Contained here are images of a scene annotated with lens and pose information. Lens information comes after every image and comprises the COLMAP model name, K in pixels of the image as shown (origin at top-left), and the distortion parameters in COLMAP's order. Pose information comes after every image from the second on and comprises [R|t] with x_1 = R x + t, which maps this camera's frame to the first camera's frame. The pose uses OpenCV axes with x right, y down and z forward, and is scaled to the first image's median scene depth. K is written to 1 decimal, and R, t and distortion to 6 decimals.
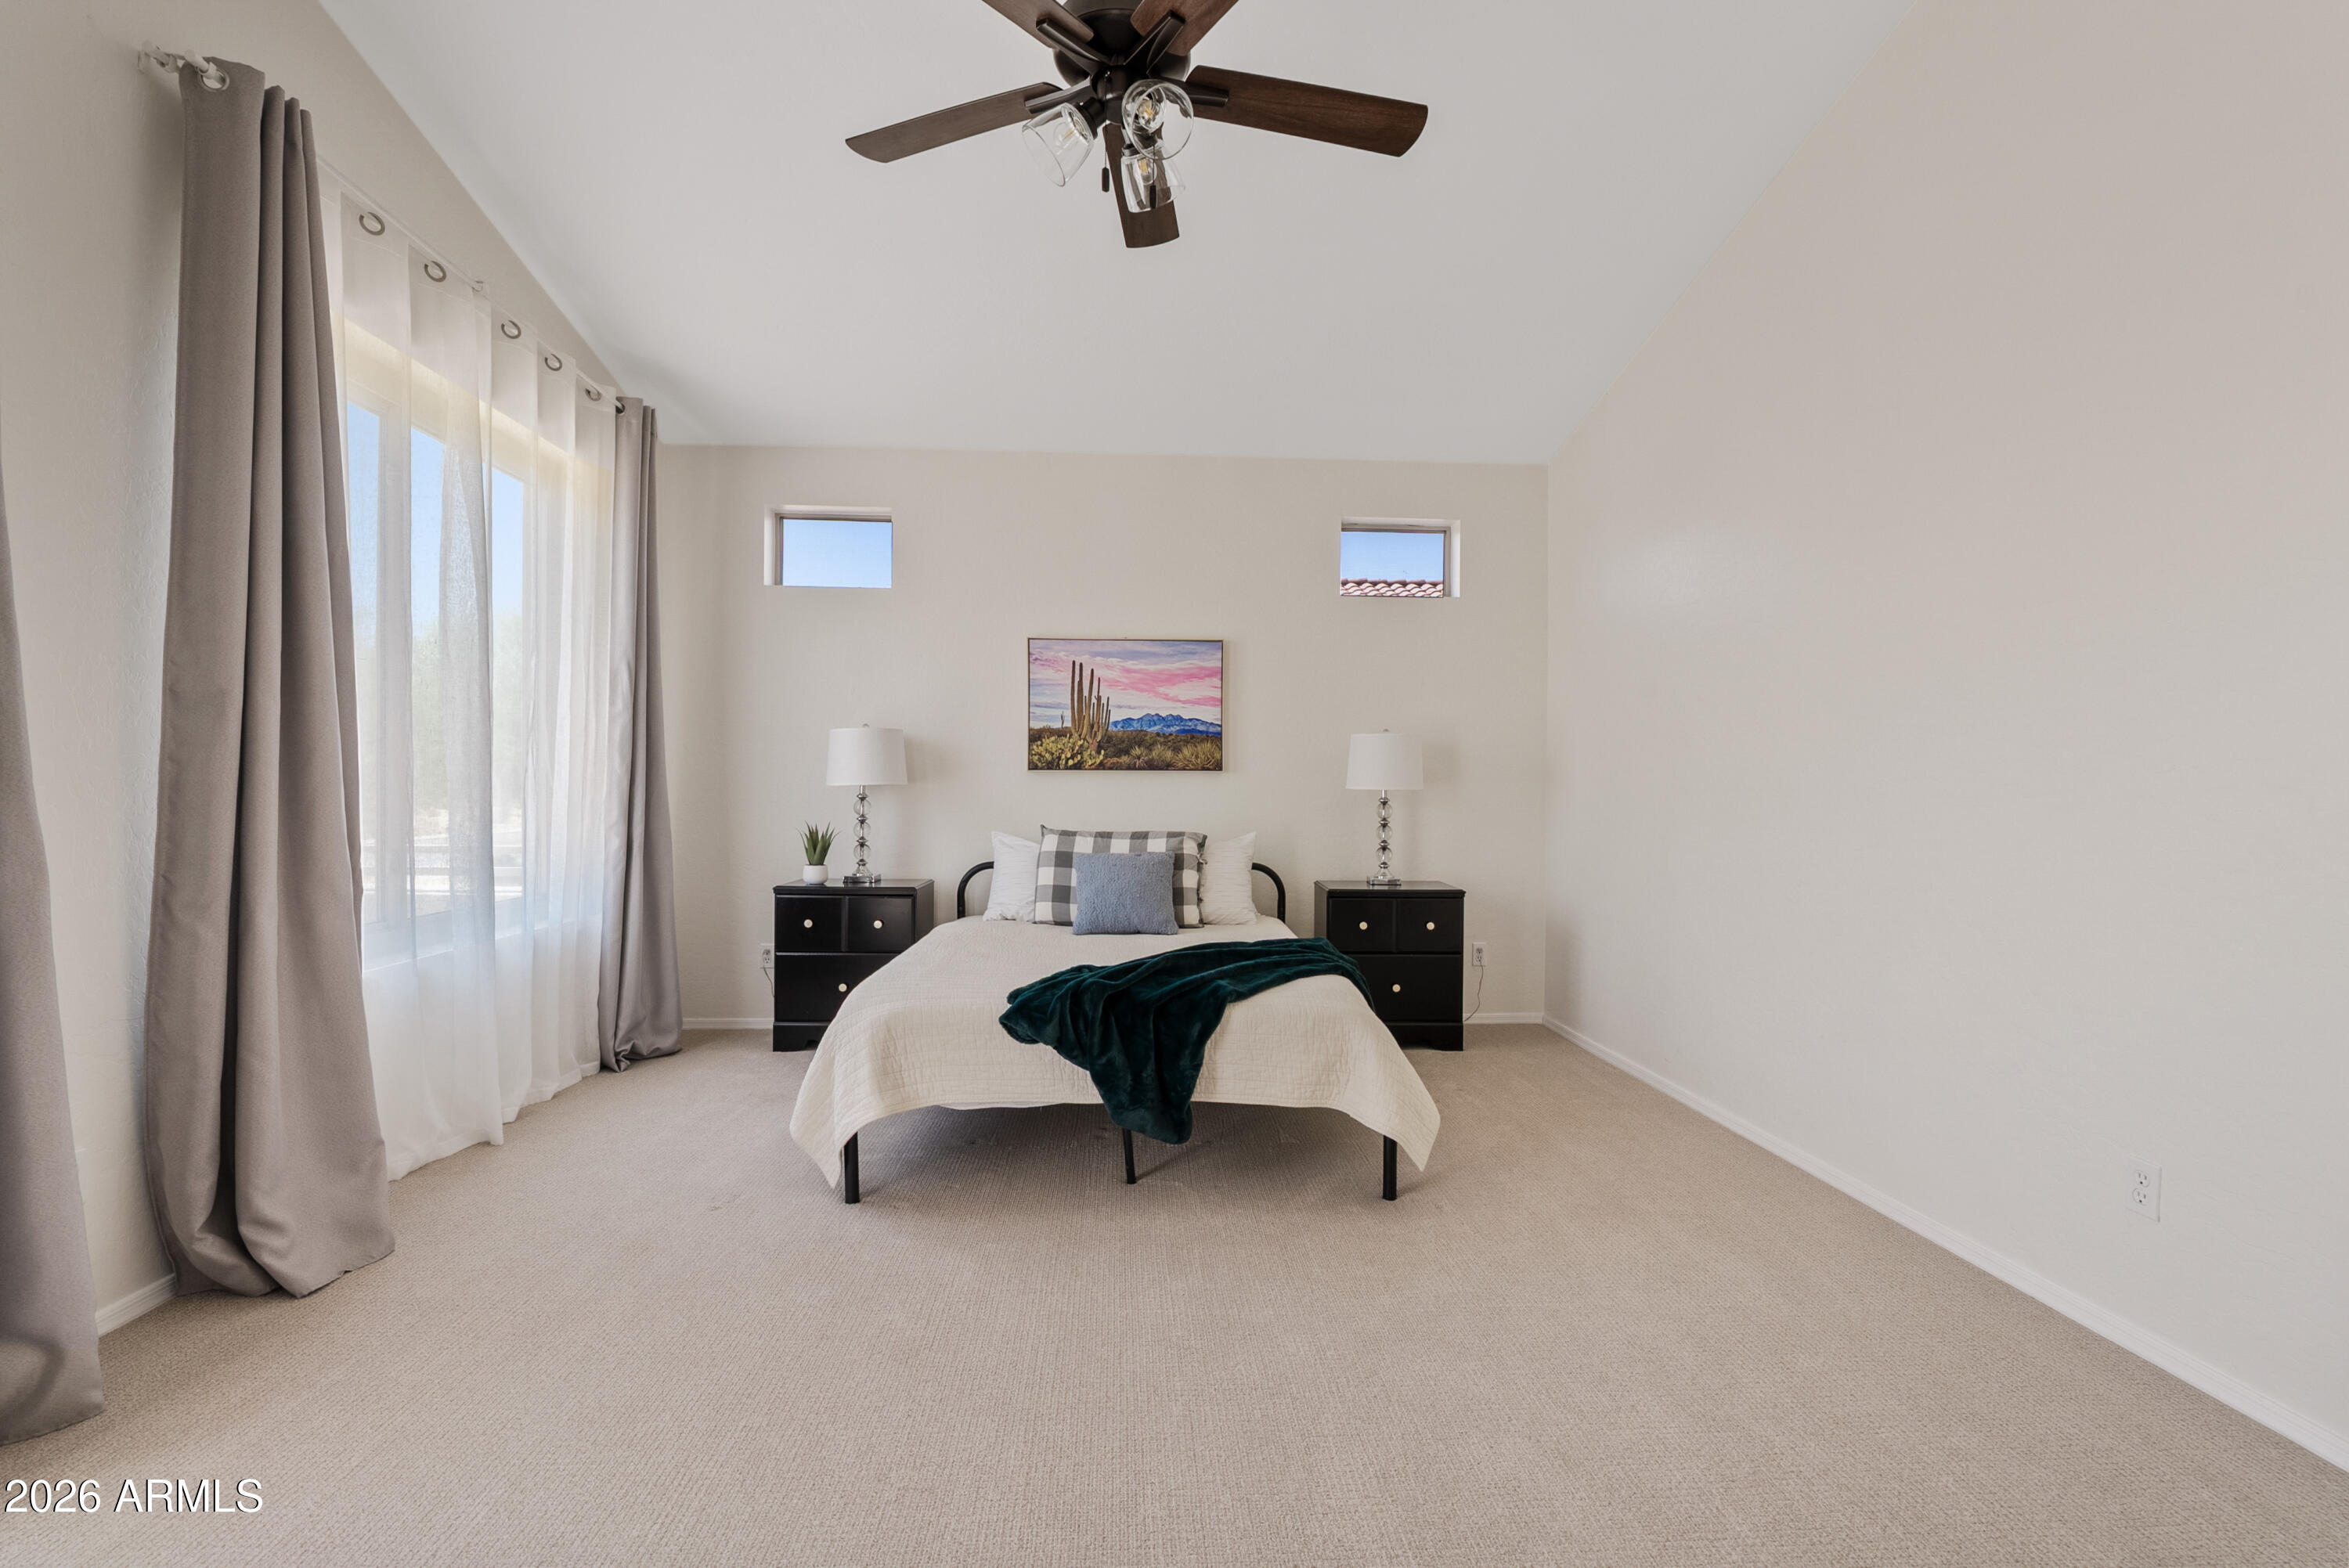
lens RADIAL K [[1076.8, 0, 1175.8], [0, 1076.8, 798.1], [0, 0, 1]] dist [-0.007055, 0.004047]
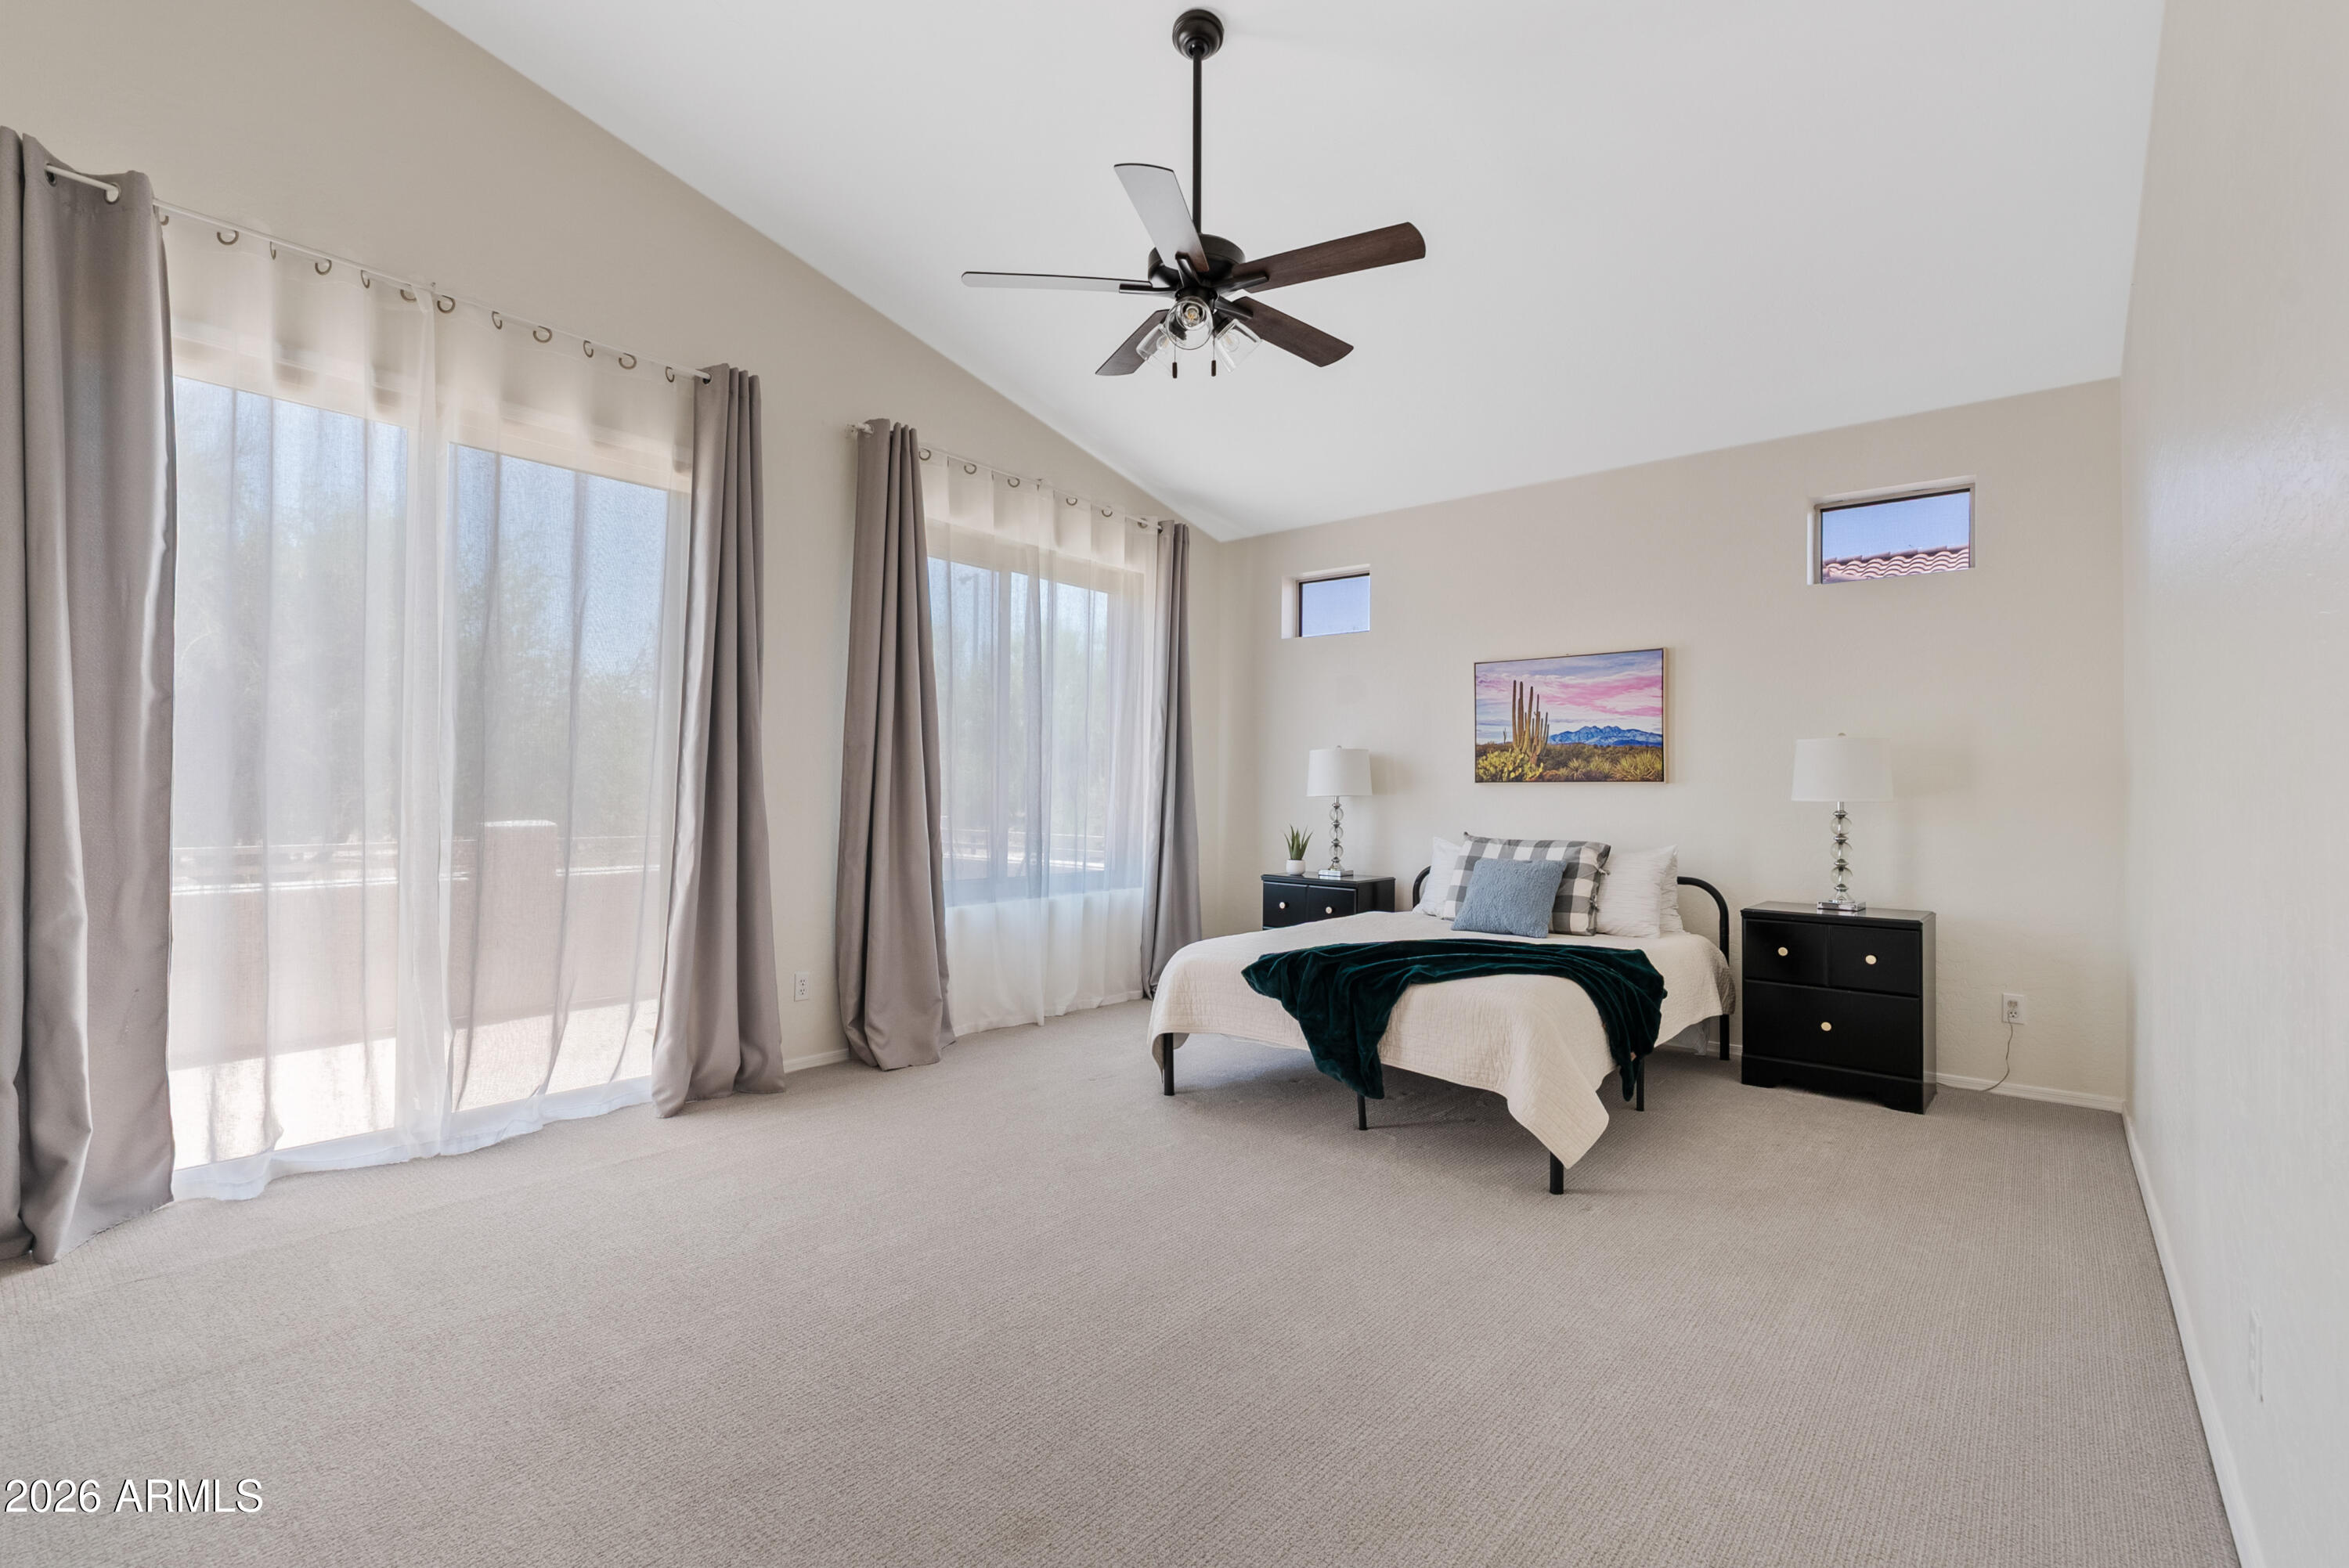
lens RADIAL K [[1076.8, 0, 1169.2], [0, 1076.8, 777.4], [0, 0, 1]] dist [-0.007055, 0.004047]
pose [[0.729691, -0.011231, -0.683684, 0.416639], [-0.010384, 0.999568, -0.027503, 0.002338], [0.683698, 0.027168, 0.729259, -0.015602]]
